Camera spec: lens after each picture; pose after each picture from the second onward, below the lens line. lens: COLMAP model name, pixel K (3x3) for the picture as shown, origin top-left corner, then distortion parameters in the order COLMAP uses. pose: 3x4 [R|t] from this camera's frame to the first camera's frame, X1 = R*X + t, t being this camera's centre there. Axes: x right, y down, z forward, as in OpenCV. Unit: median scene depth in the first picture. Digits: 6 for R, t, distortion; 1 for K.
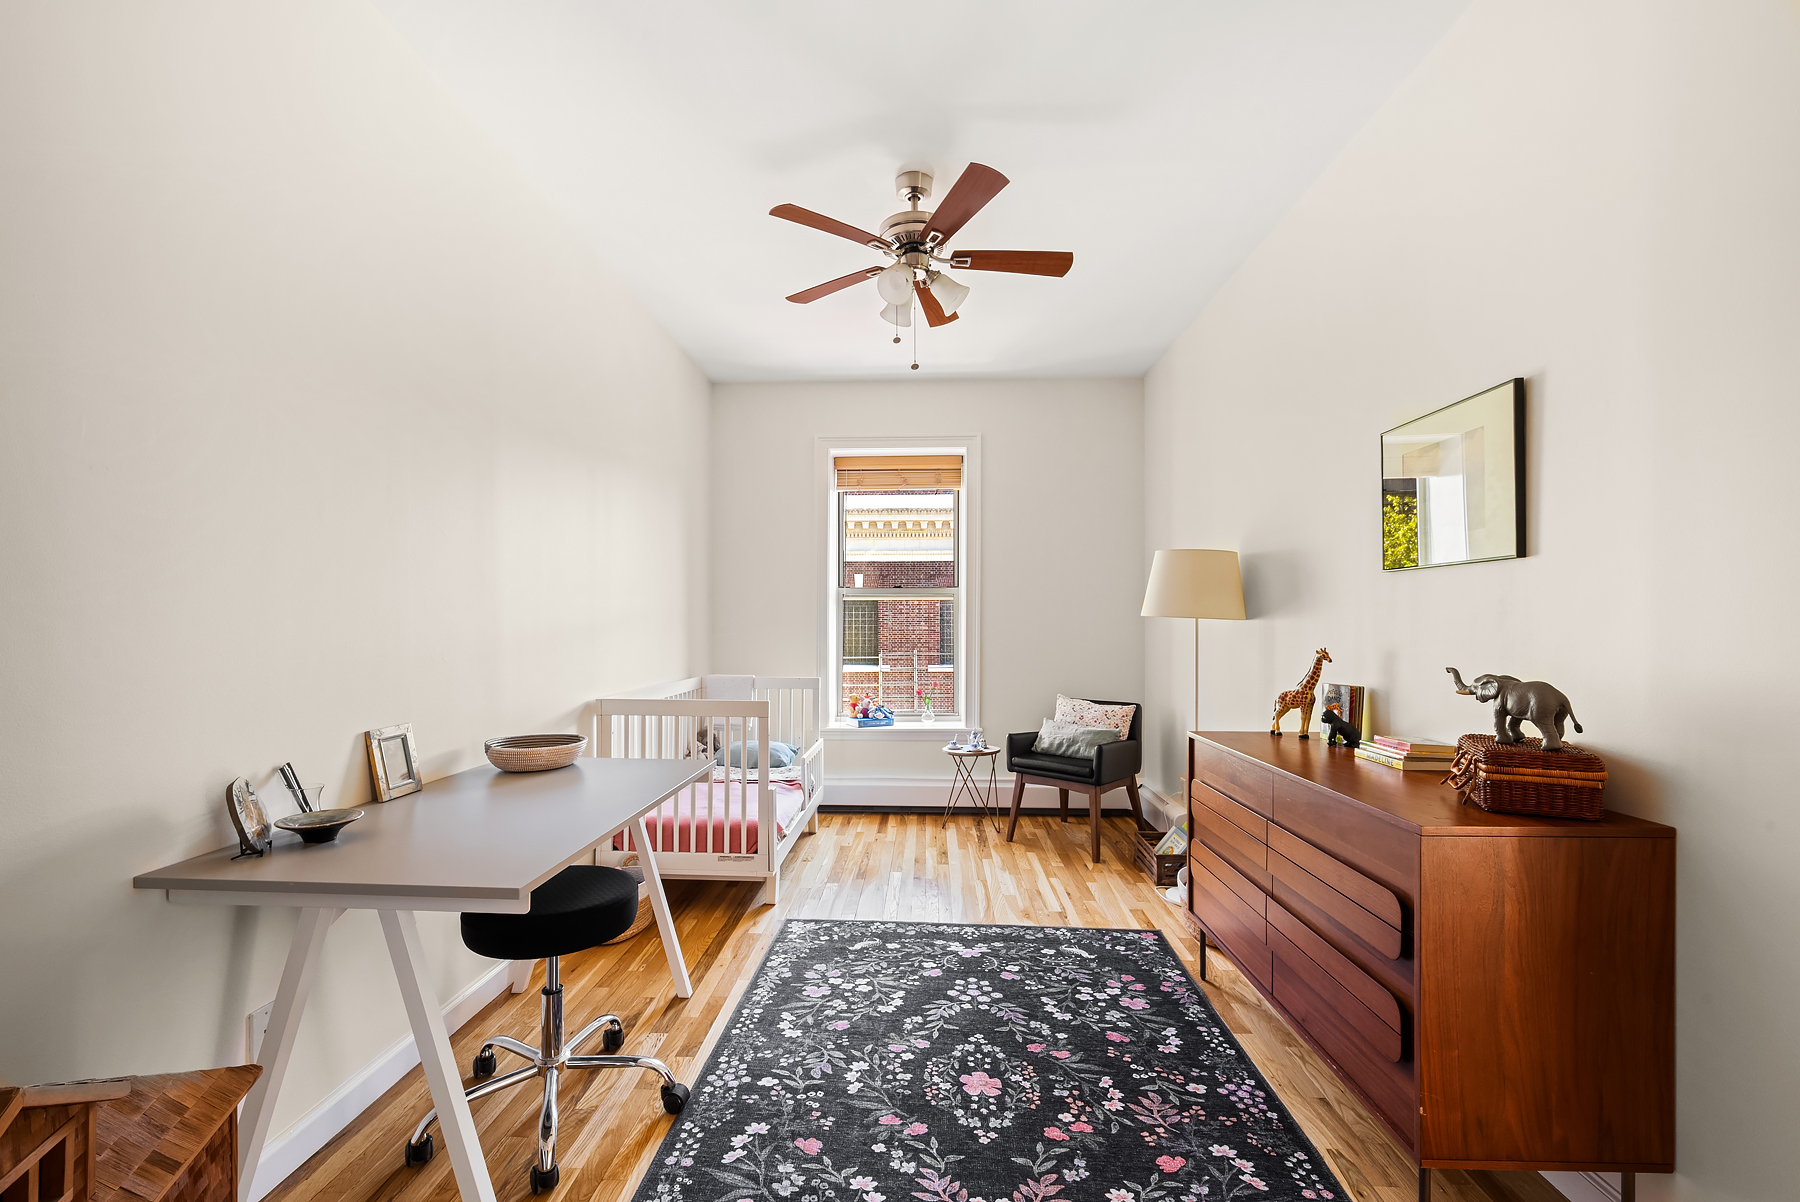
lens RADIAL K [[749.5, 0, 899.2], [0, 749.5, 628.1], [0, 0, 1]] dist [0.001093, -0.000074]
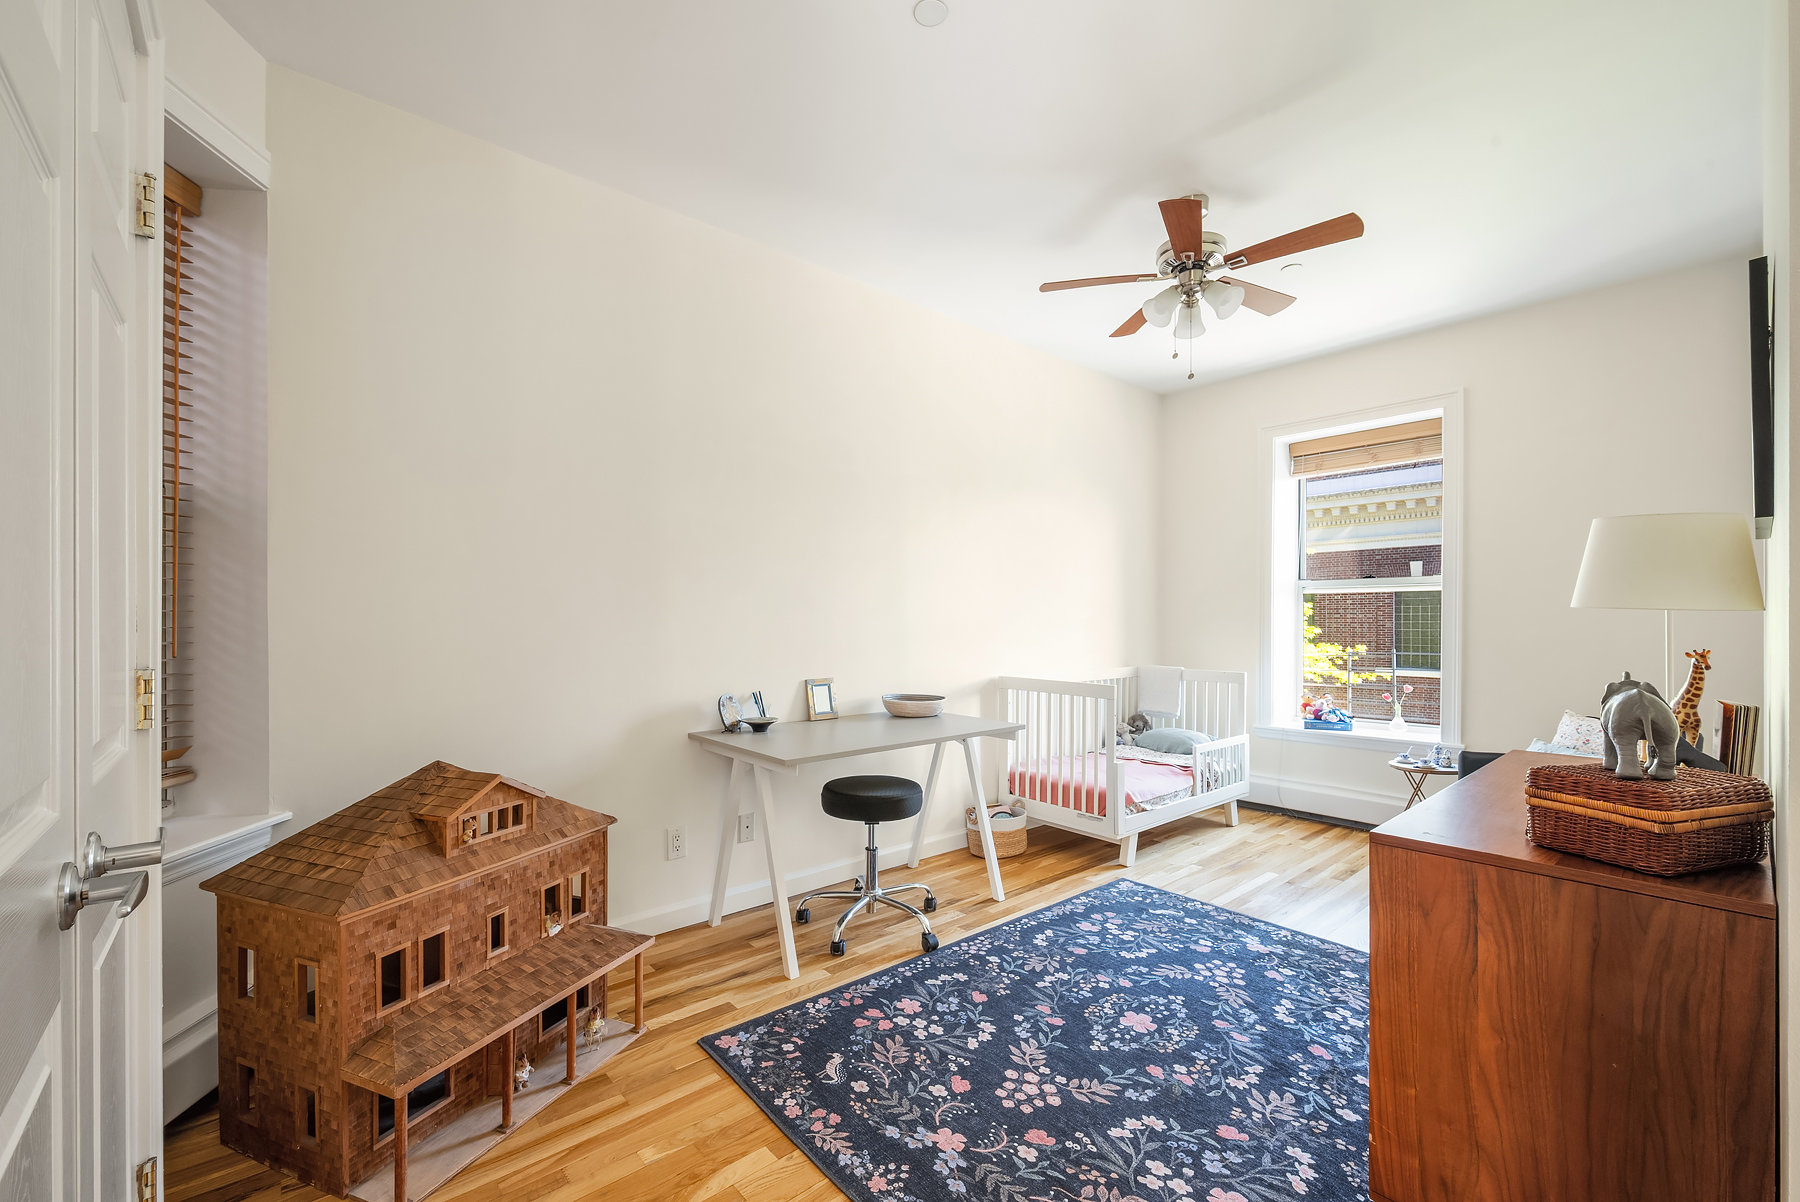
lens RADIAL K [[749.5, 0, 899.2], [0, 749.5, 628.1], [0, 0, 1]] dist [0.001093, -0.000074]
pose [[0.688705, 0.006715, -0.725011, 0.549292], [-0.003620, 0.999976, 0.005823, 0.004405], [0.725033, -0.001386, 0.688713, -0.036696]]
